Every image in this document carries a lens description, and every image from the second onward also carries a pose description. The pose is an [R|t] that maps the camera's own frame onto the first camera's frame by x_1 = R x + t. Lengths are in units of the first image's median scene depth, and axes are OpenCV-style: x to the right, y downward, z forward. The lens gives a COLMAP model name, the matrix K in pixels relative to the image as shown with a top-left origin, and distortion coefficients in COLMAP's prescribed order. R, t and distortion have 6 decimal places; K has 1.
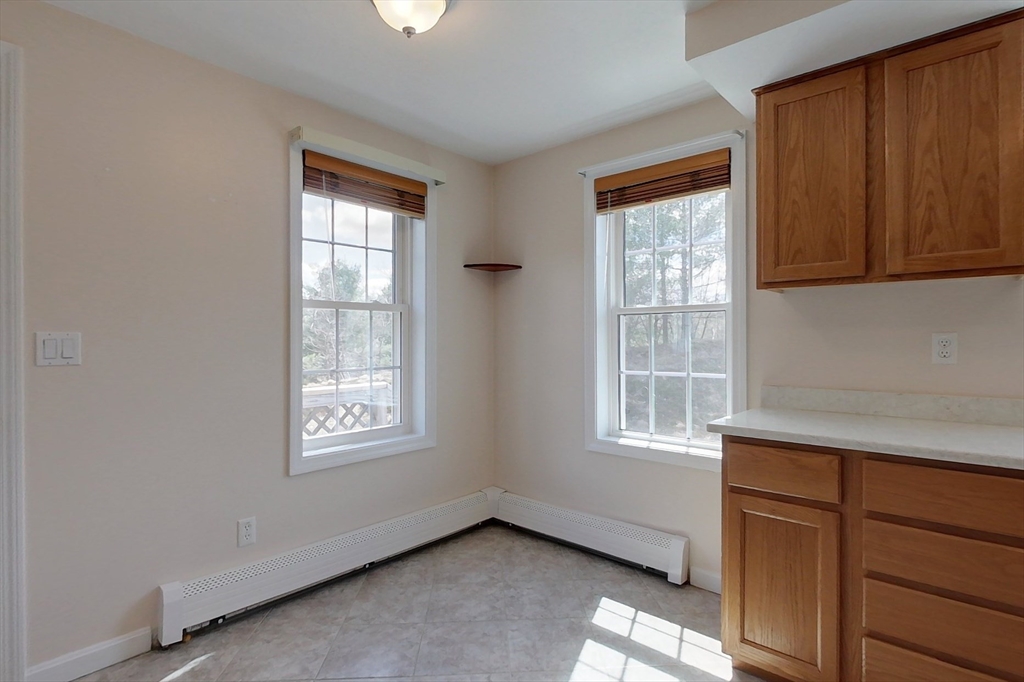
lens RADIAL K [[517.8, 0, 514.4], [0, 517.8, 340.8], [0, 0, 1]] dist [-0.002416, 0.000953]
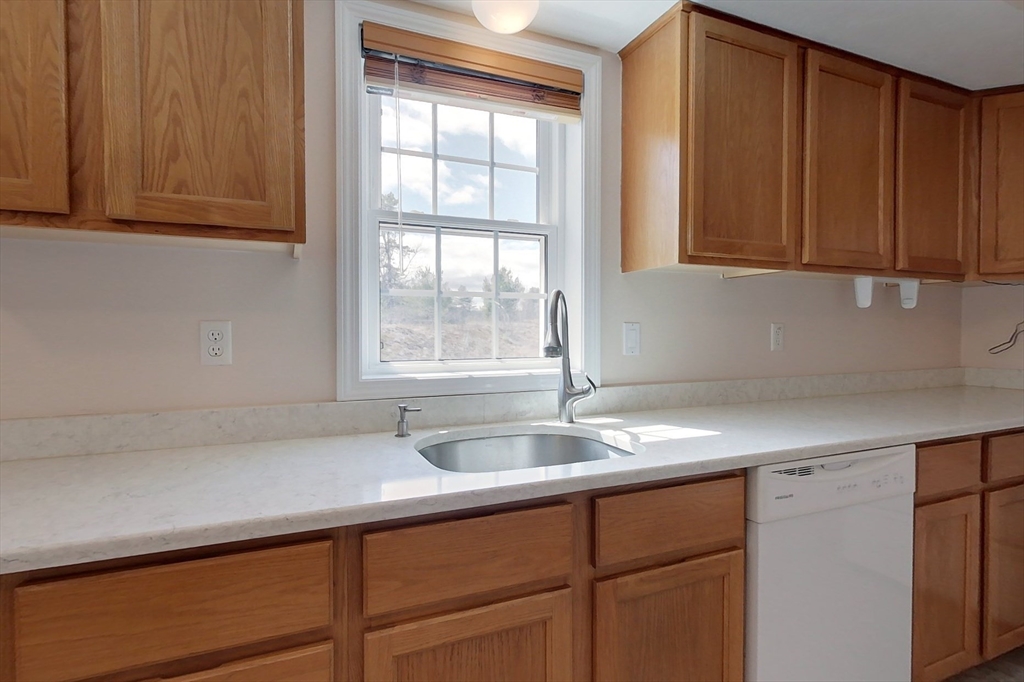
lens RADIAL K [[517.8, 0, 514.4], [0, 517.8, 340.8], [0, 0, 1]] dist [-0.002416, 0.000953]
pose [[0.427628, -0.016200, 0.903810, 0.403463], [0.006673, 0.999869, 0.014765, 0.003722], [-0.903930, -0.000283, 0.427680, 0.355796]]
